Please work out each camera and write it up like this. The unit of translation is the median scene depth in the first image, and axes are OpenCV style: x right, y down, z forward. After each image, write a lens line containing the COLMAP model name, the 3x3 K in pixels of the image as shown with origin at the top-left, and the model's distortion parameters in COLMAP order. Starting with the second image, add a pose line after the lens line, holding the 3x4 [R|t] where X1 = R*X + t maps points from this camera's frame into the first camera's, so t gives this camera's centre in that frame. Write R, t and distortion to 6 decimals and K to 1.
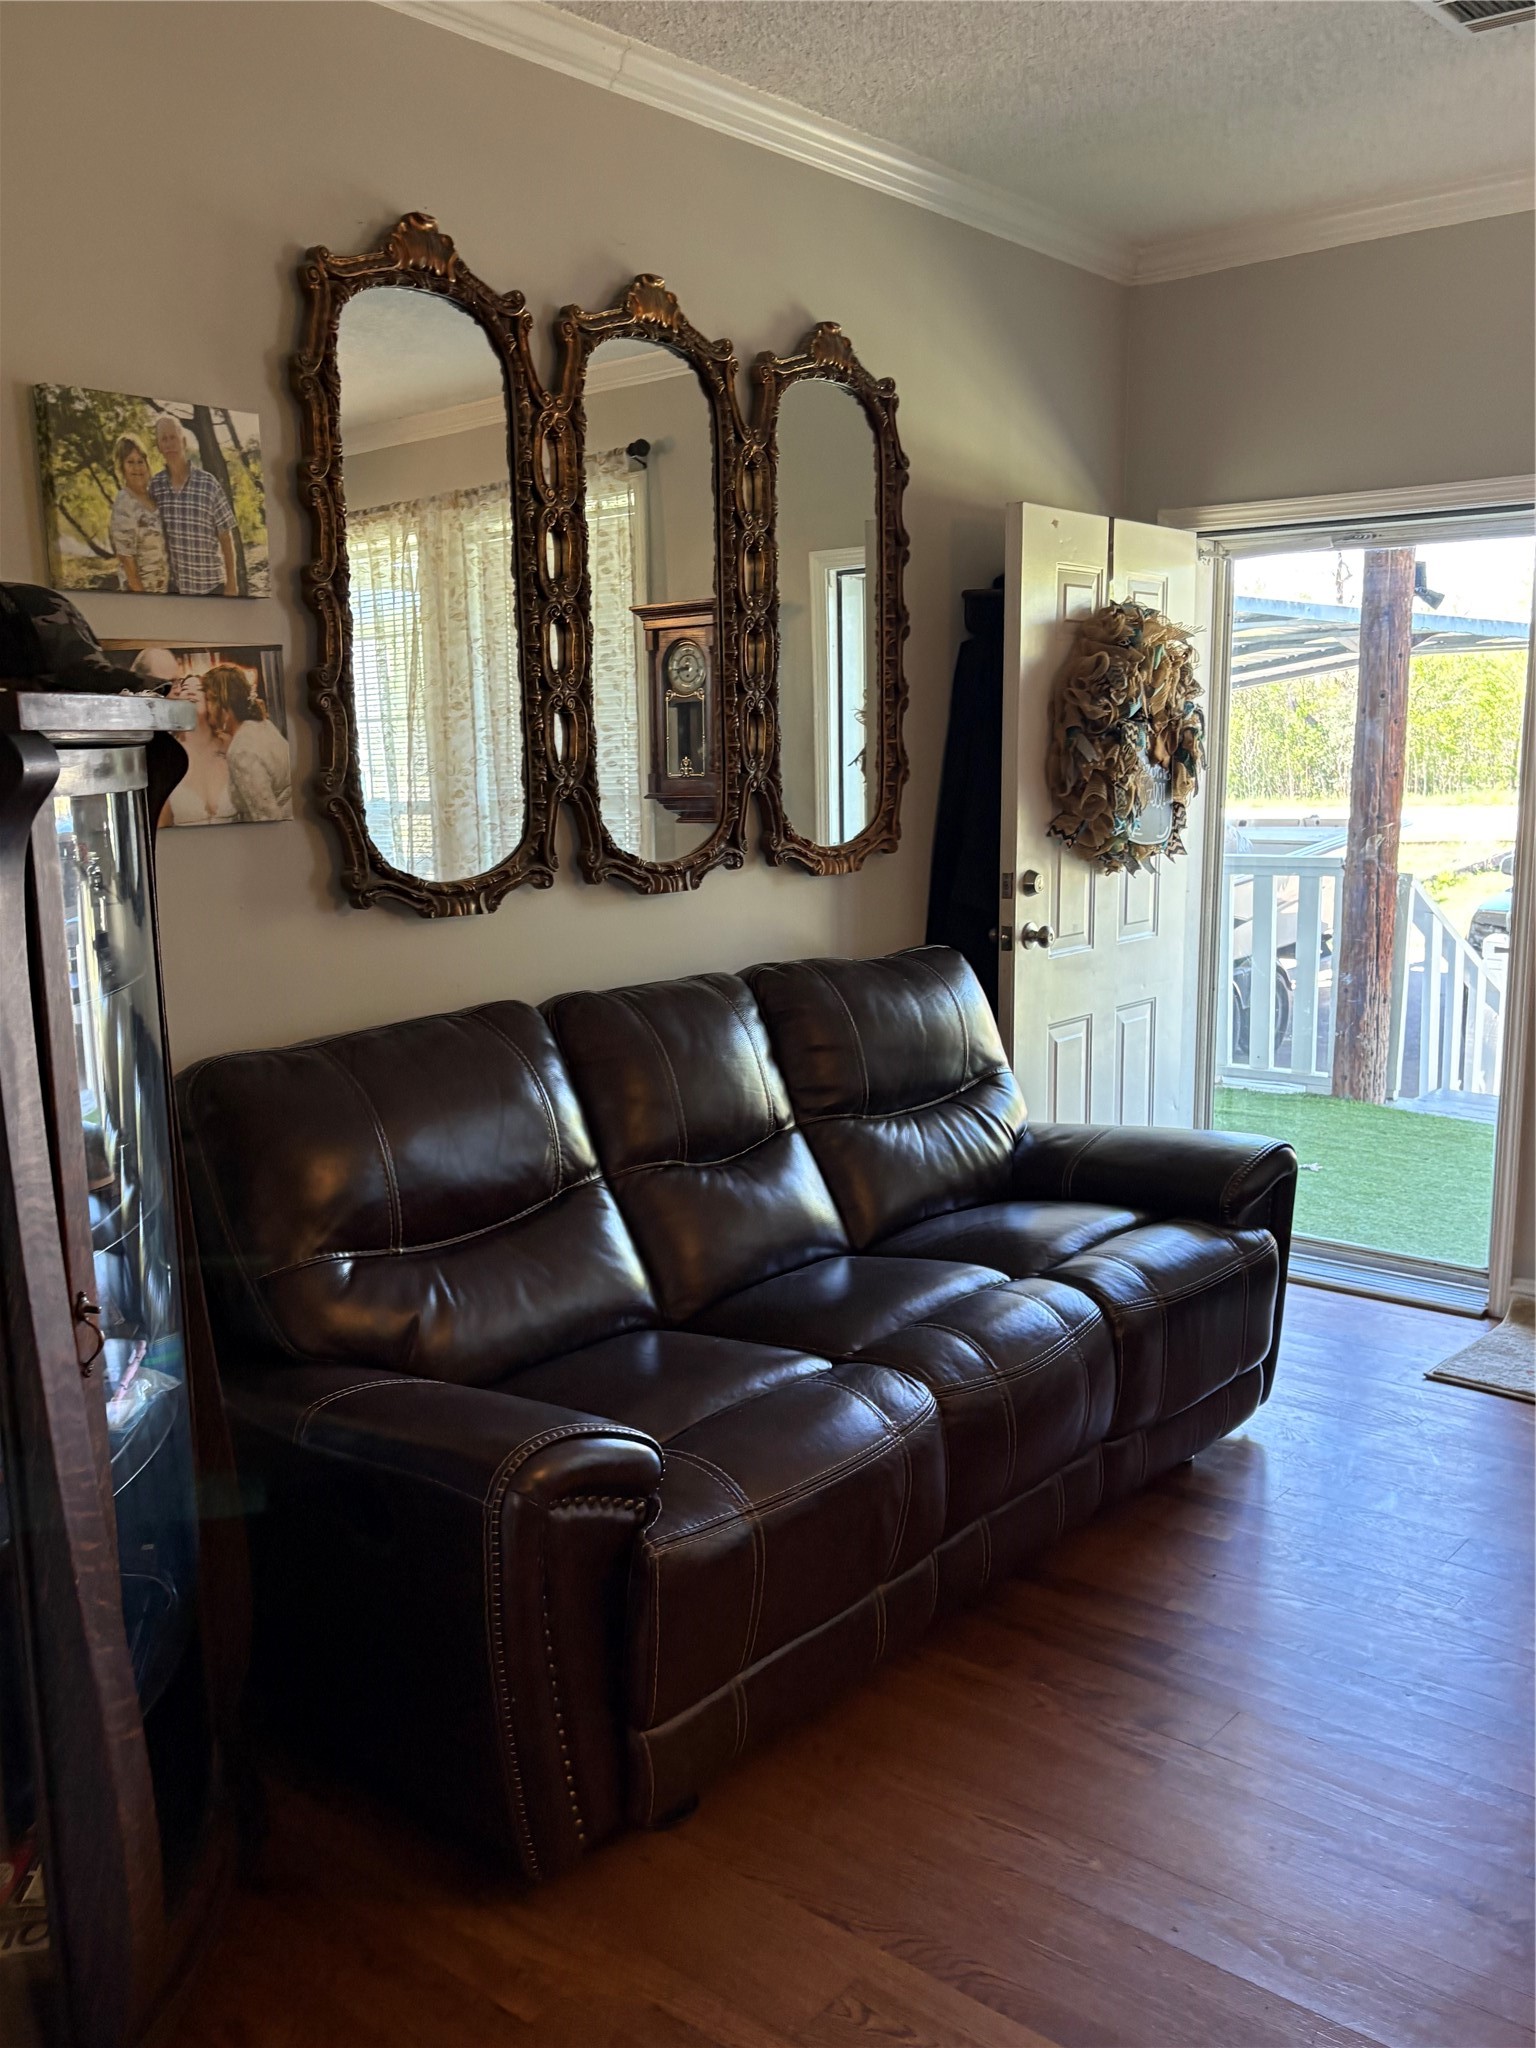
lens RADIAL K [[1784.1, 0, 768.0], [0, 1784.1, 1024.0], [0, 0, 1]] dist [0.026583, 0.001125]
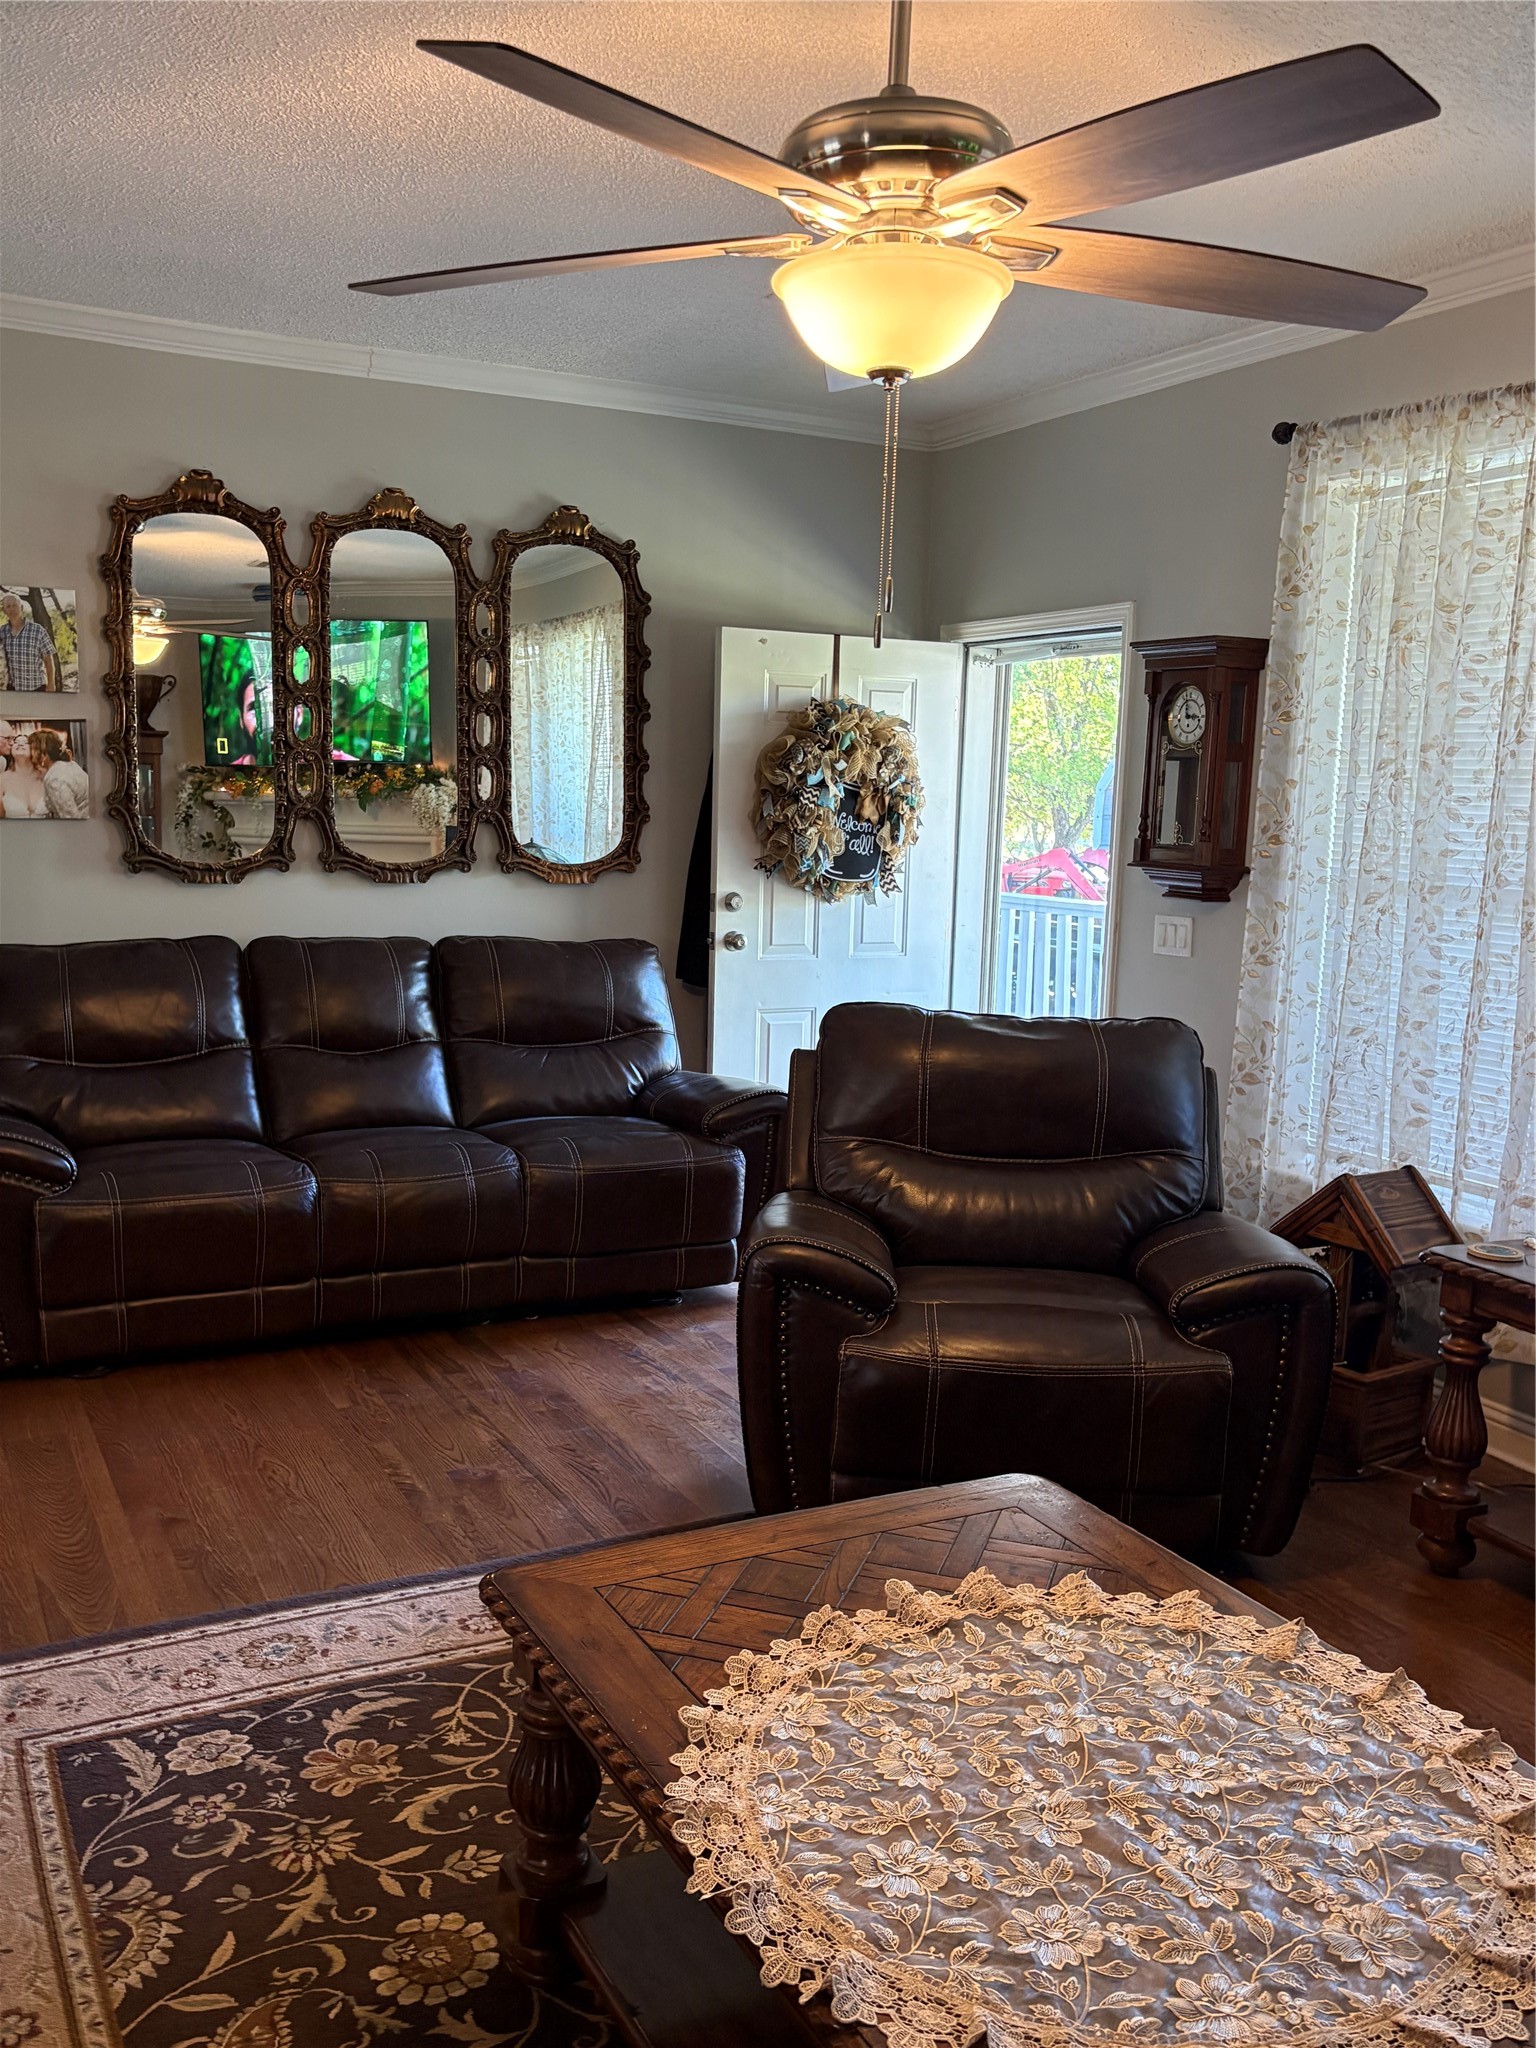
lens RADIAL K [[1784.1, 0, 768.0], [0, 1784.1, 1024.0], [0, 0, 1]] dist [0.026583, 0.001125]
pose [[0.928637, 0.099533, -0.357389, 0.975336], [-0.105019, 0.994462, 0.004079, 0.007784], [0.355815, 0.033745, 0.933947, -0.379906]]
